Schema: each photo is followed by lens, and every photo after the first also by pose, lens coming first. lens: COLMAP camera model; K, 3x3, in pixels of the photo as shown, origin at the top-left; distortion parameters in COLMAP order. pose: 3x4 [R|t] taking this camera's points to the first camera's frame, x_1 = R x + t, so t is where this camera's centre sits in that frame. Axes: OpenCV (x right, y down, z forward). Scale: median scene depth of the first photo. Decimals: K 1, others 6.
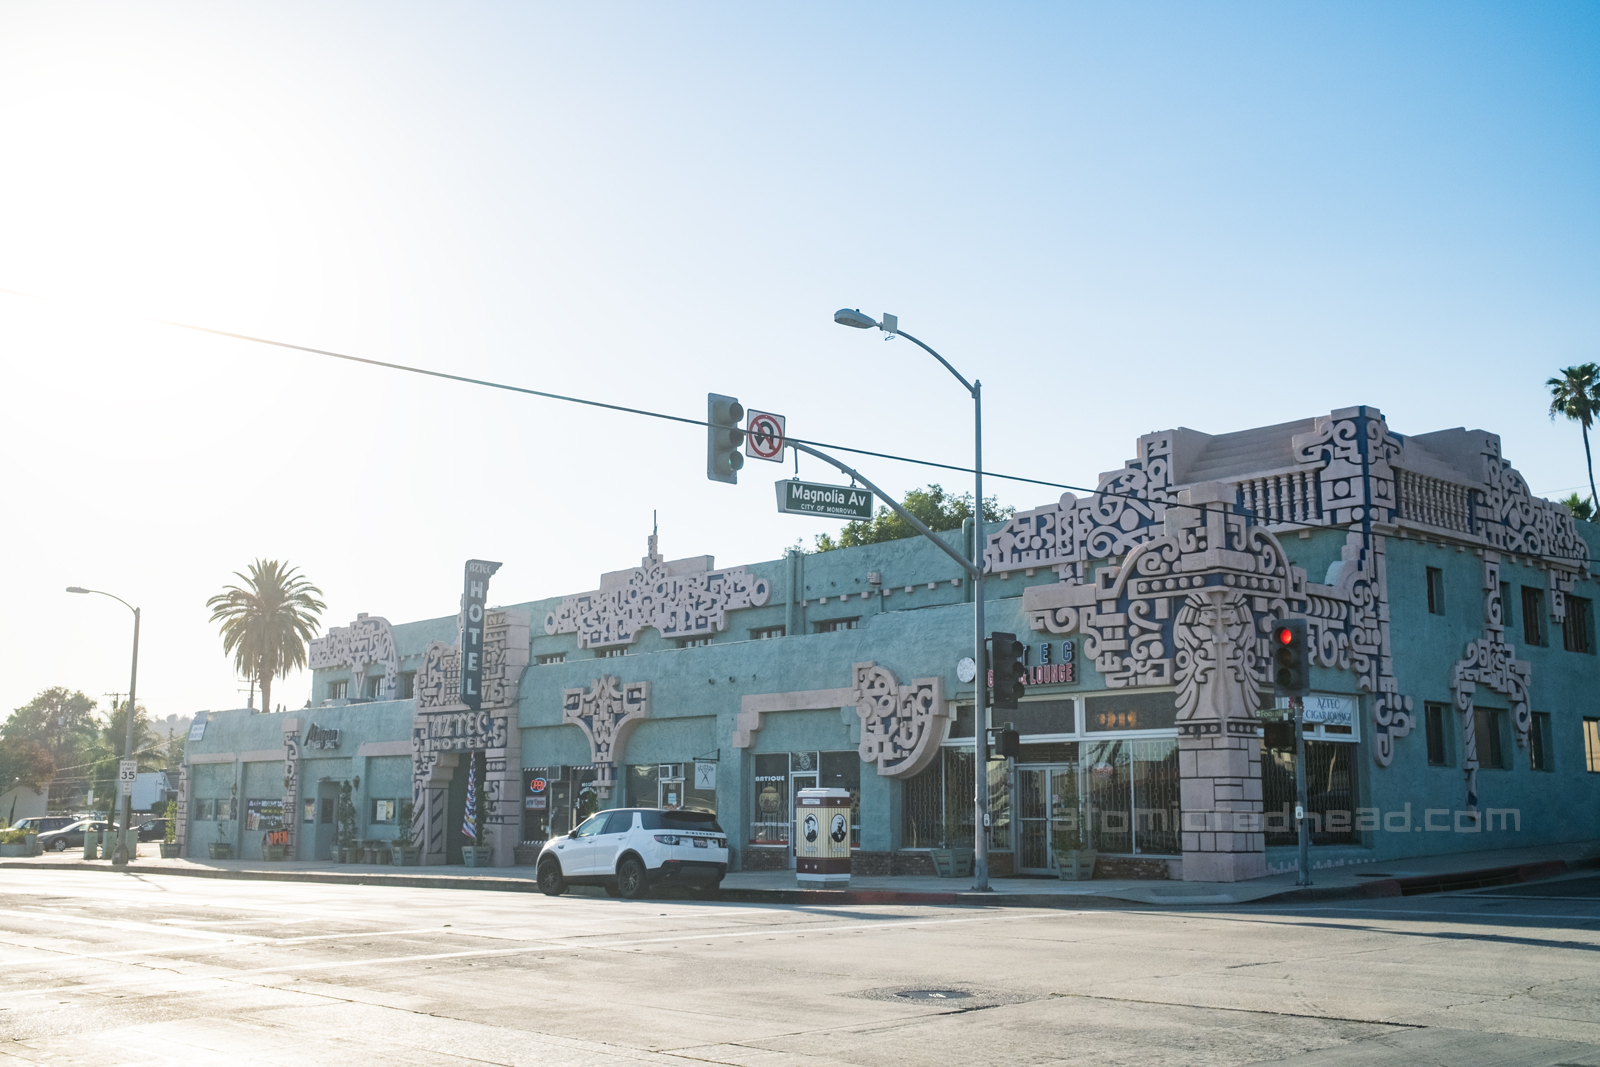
lens RADIAL K [[1597.7, 0, 800.0], [0, 1597.7, 533.5], [0, 0, 1]] dist [-0.058709, 0.146826]
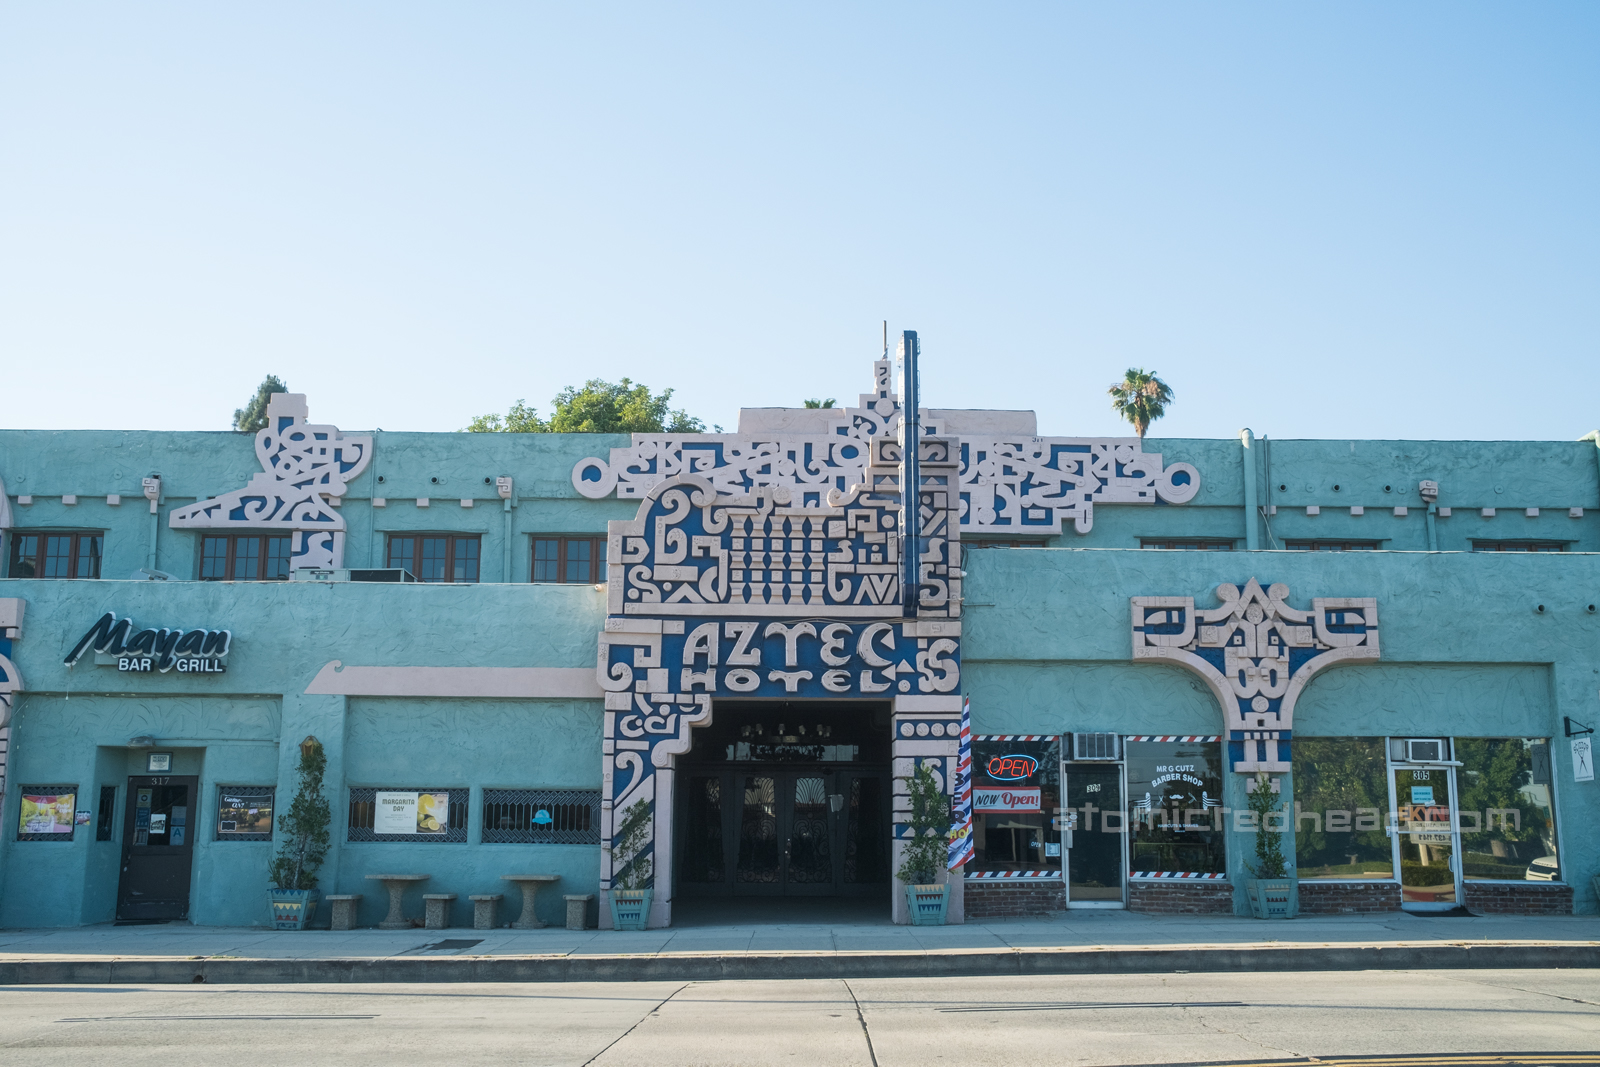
lens RADIAL K [[1597.7, 0, 800.0], [0, 1597.7, 533.5], [0, 0, 1]] dist [-0.058709, 0.146826]
pose [[0.660154, 0.141031, 0.737772, -0.601566], [-0.131918, 0.988717, -0.070962, 0.123082], [-0.739455, -0.050480, 0.671310, 0.671555]]
